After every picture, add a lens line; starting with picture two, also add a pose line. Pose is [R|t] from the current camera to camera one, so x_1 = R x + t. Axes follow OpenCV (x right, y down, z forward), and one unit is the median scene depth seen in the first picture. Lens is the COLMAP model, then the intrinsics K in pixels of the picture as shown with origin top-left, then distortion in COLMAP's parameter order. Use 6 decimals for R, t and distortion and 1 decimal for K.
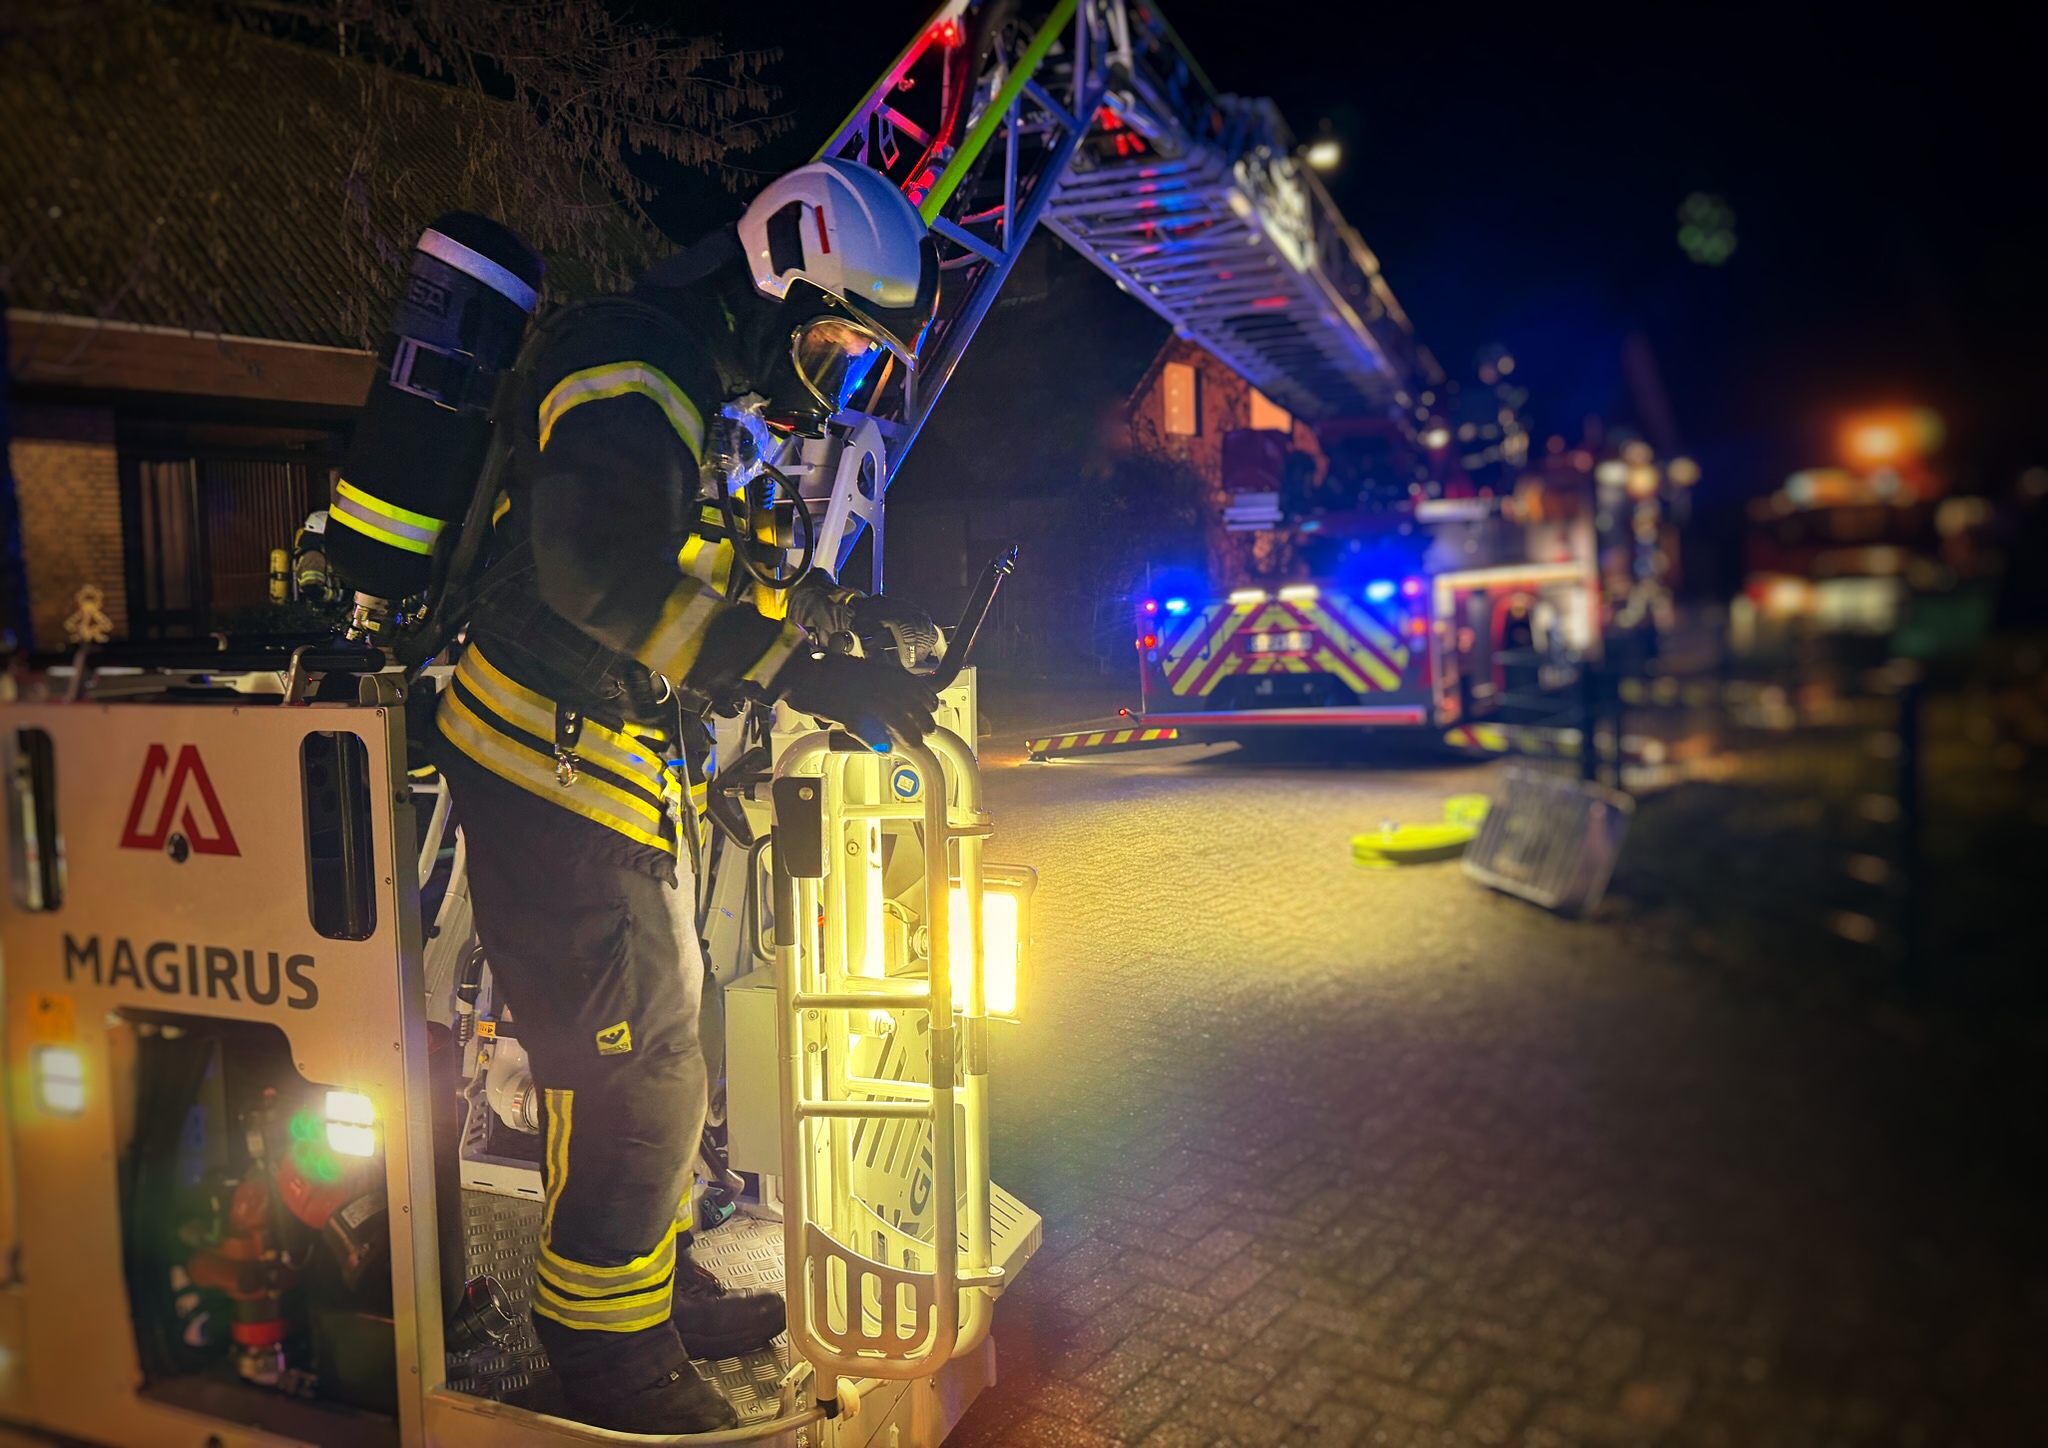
lens RADIAL K [[1383.4, 0, 1024.0], [0, 1383.4, 724.0], [0, 0, 1]] dist [0.001741, 0.000653]
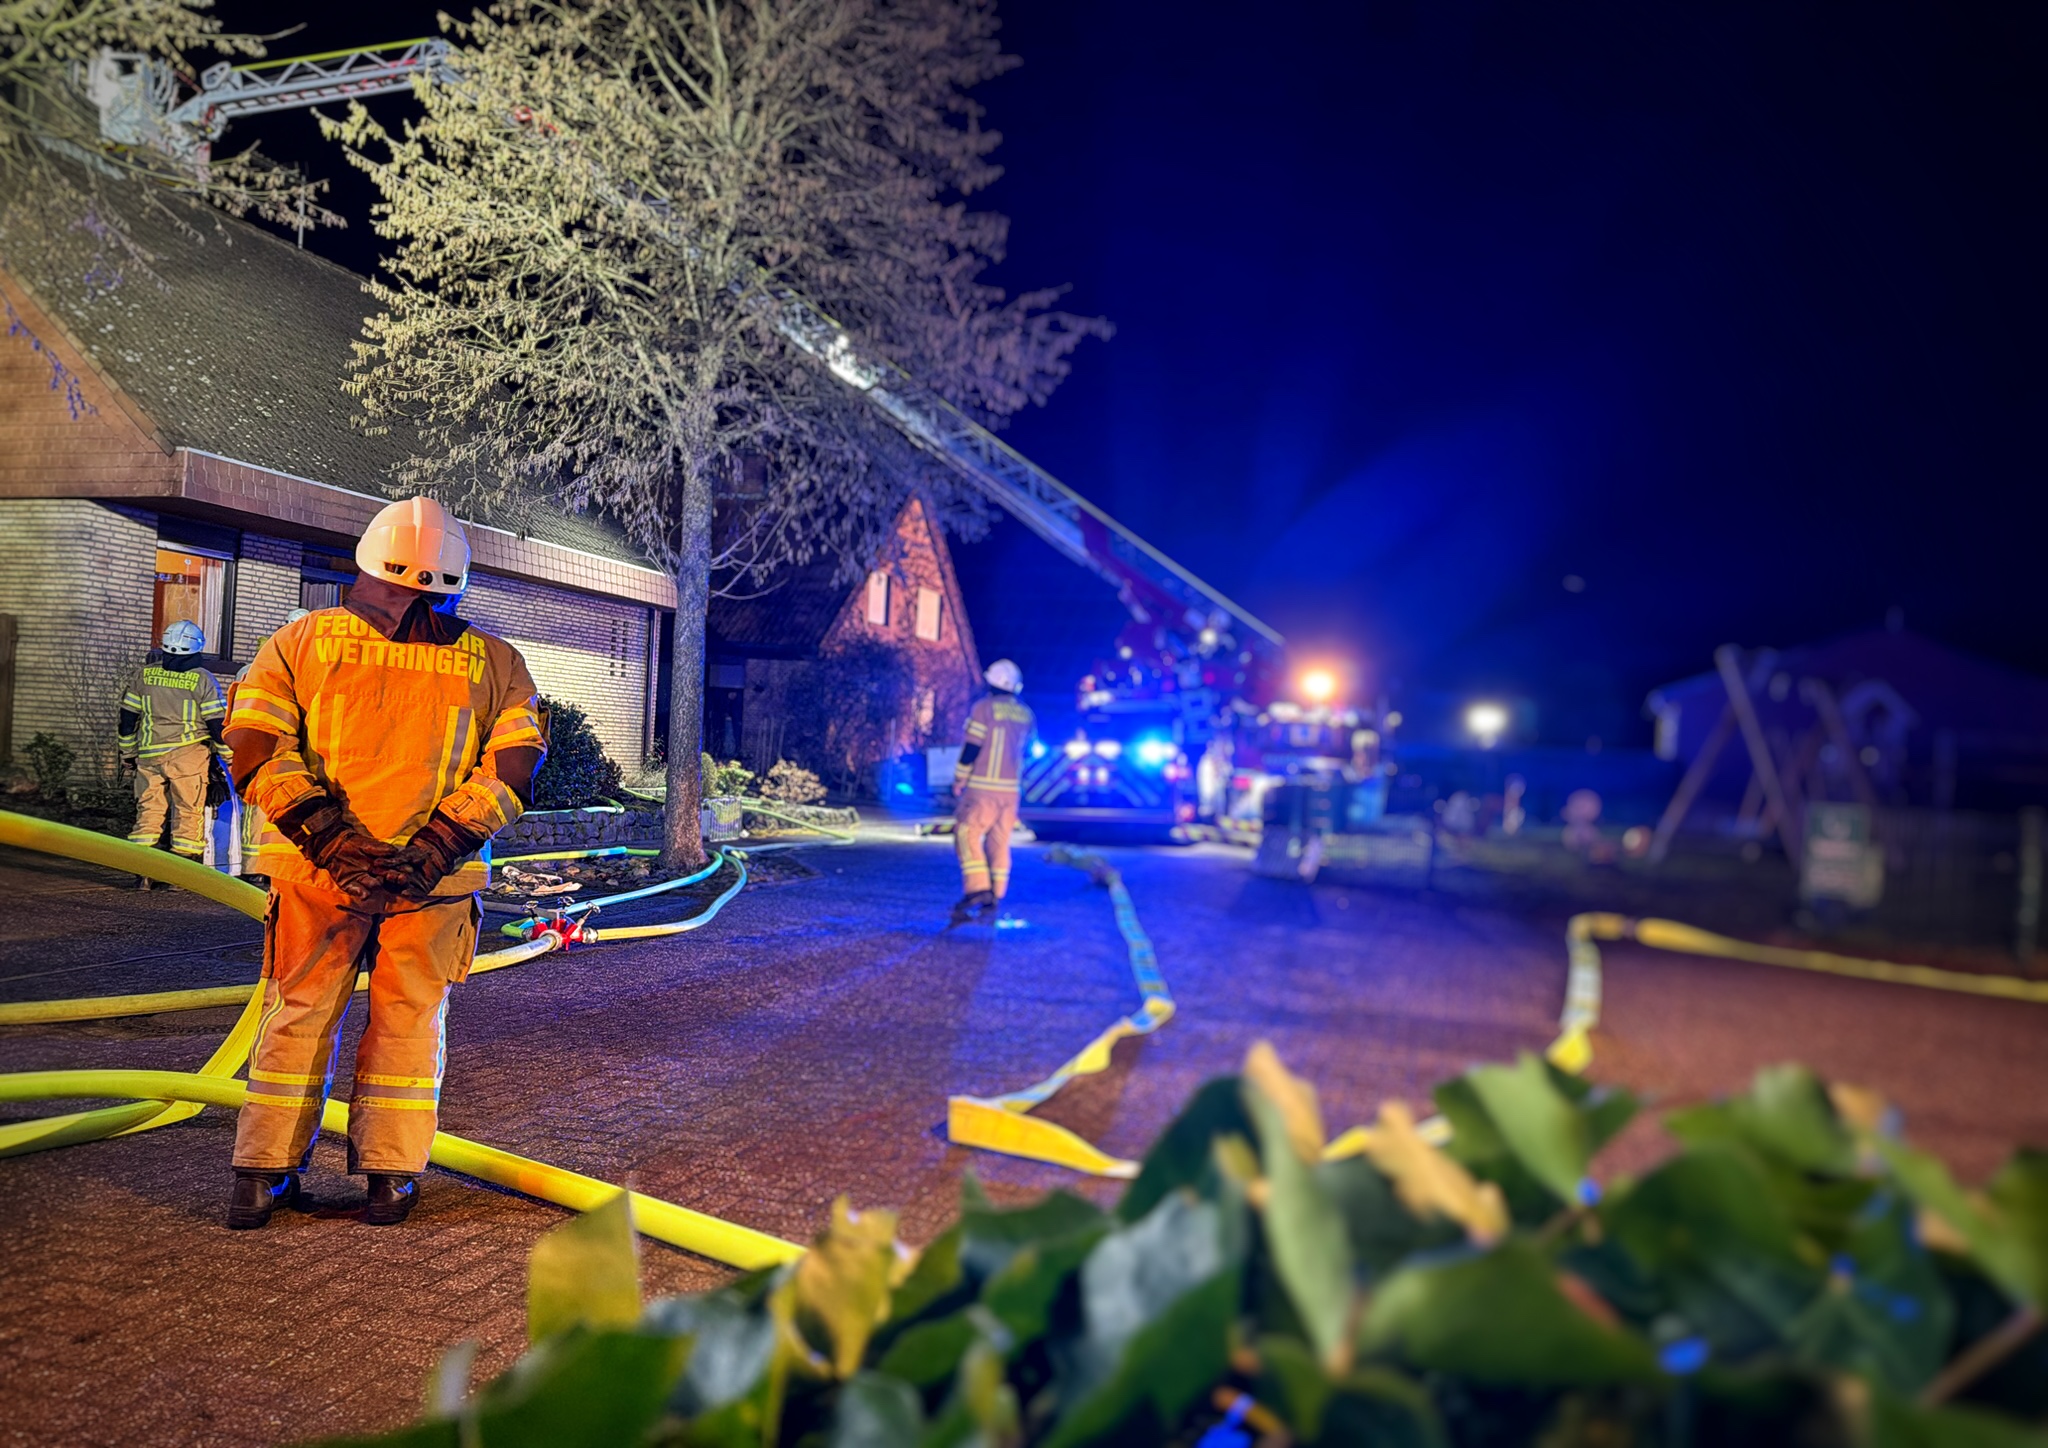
lens RADIAL K [[1383.4, 0, 1024.0], [0, 1383.4, 724.0], [0, 0, 1]] dist [0.001741, 0.000653]
pose [[0.927441, 0.092572, 0.362330, -0.560335], [-0.051020, 0.991140, -0.122634, 0.102049], [-0.370473, 0.095250, 0.923947, -0.659087]]
